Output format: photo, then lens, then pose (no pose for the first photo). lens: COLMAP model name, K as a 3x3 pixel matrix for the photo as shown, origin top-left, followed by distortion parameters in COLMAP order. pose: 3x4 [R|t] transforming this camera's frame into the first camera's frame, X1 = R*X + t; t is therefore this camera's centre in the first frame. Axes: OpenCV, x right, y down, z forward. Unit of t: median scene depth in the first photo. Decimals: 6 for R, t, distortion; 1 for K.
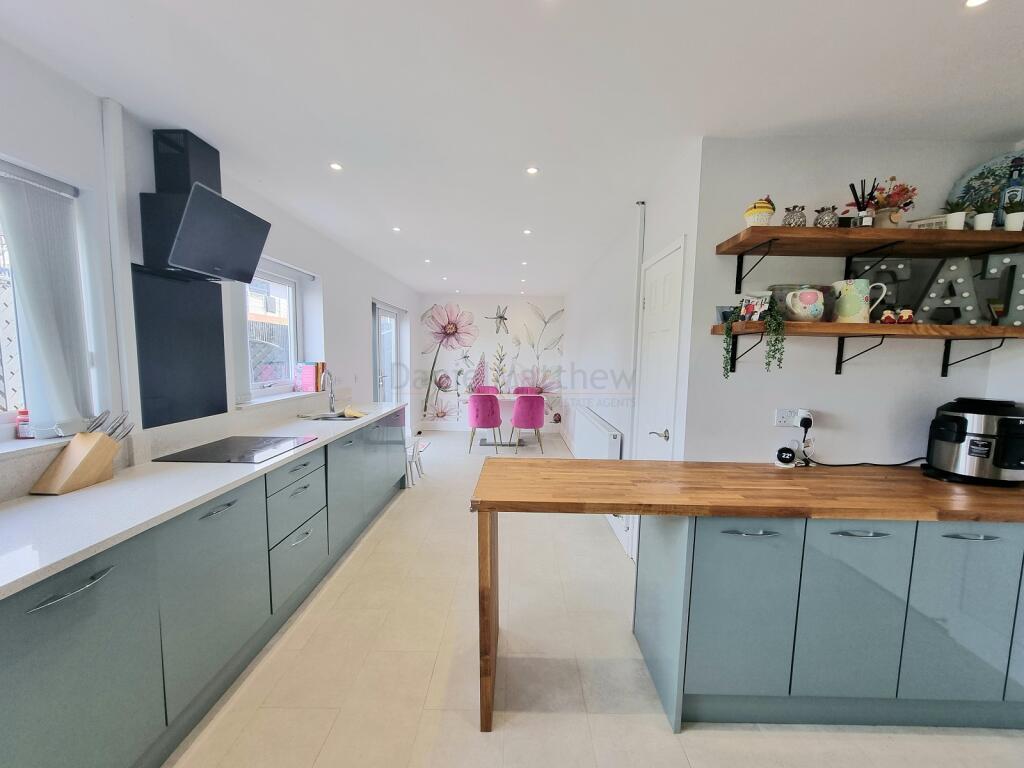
lens RADIAL K [[417.9, 0, 517.4], [0, 417.9, 391.5], [0, 0, 1]] dist [-0.003591, -0.001898]
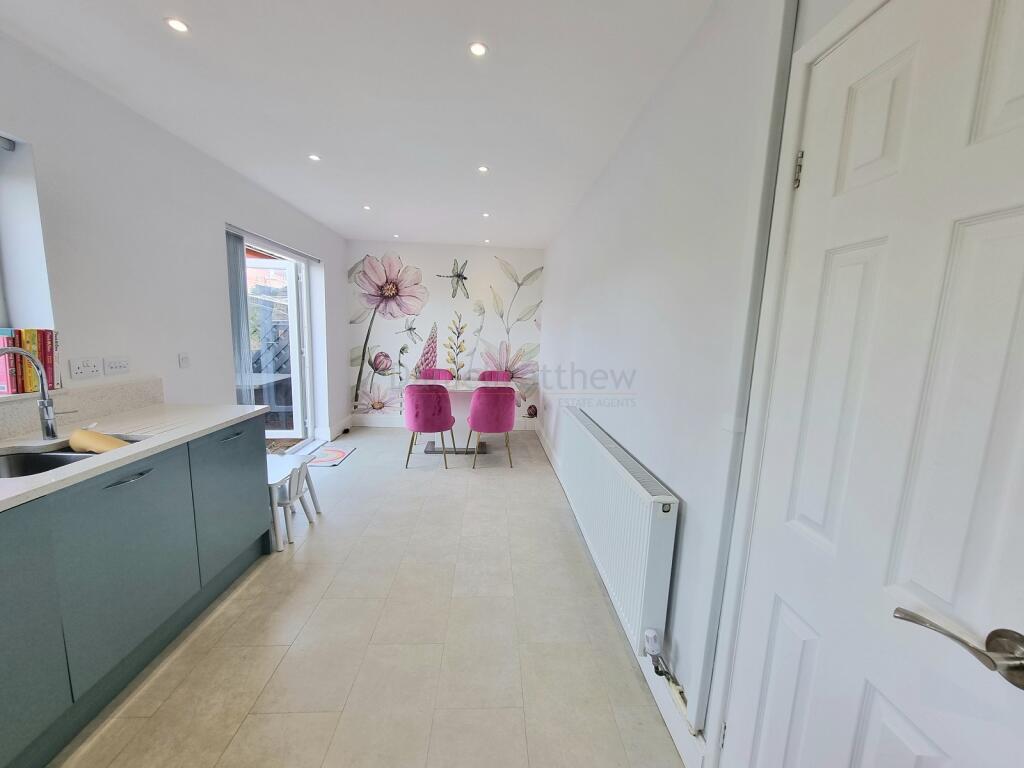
lens RADIAL K [[417.9, 0, 517.0], [0, 417.9, 397.3], [0, 0, 1]] dist [-0.003591, -0.001898]
pose [[0.998007, 0.008635, 0.062512, 0.023452], [-0.013067, 0.997402, 0.070836, -0.019804], [-0.061738, -0.071511, 0.995527, 0.292636]]
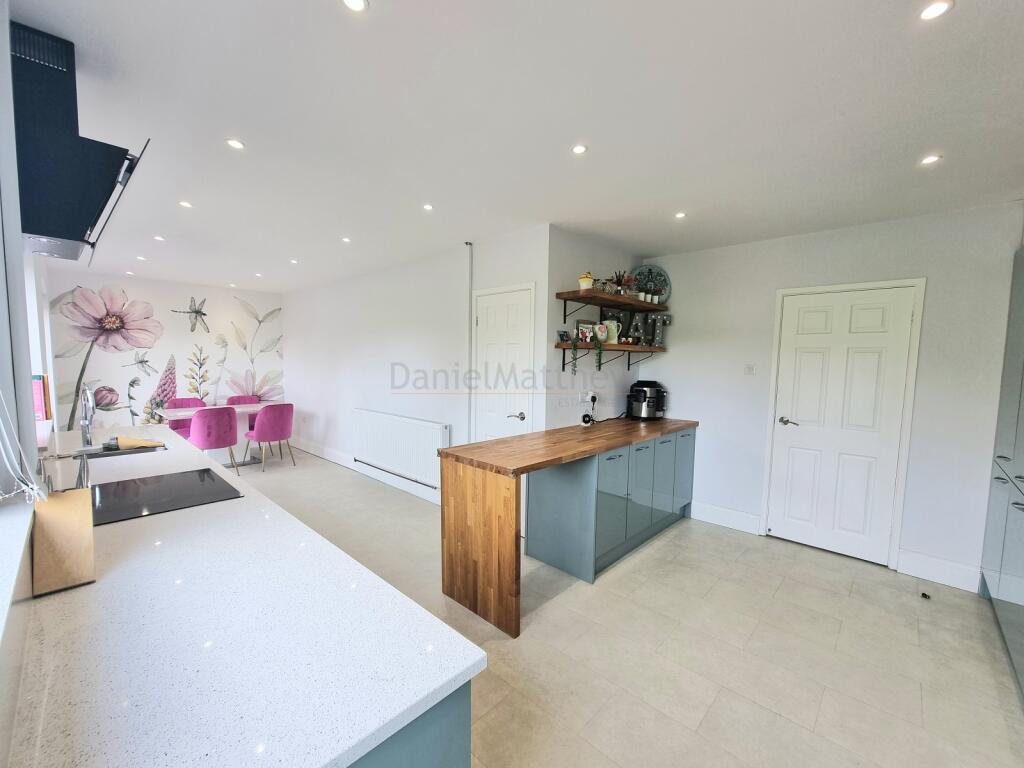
lens RADIAL K [[417.9, 0, 516.9], [0, 417.9, 388.7], [0, 0, 1]] dist [-0.003591, -0.001898]
pose [[0.682716, -0.059380, 0.728267, -0.257095], [0.064513, 0.997699, 0.020870, -0.008113], [-0.727830, 0.032735, 0.684976, 0.007130]]
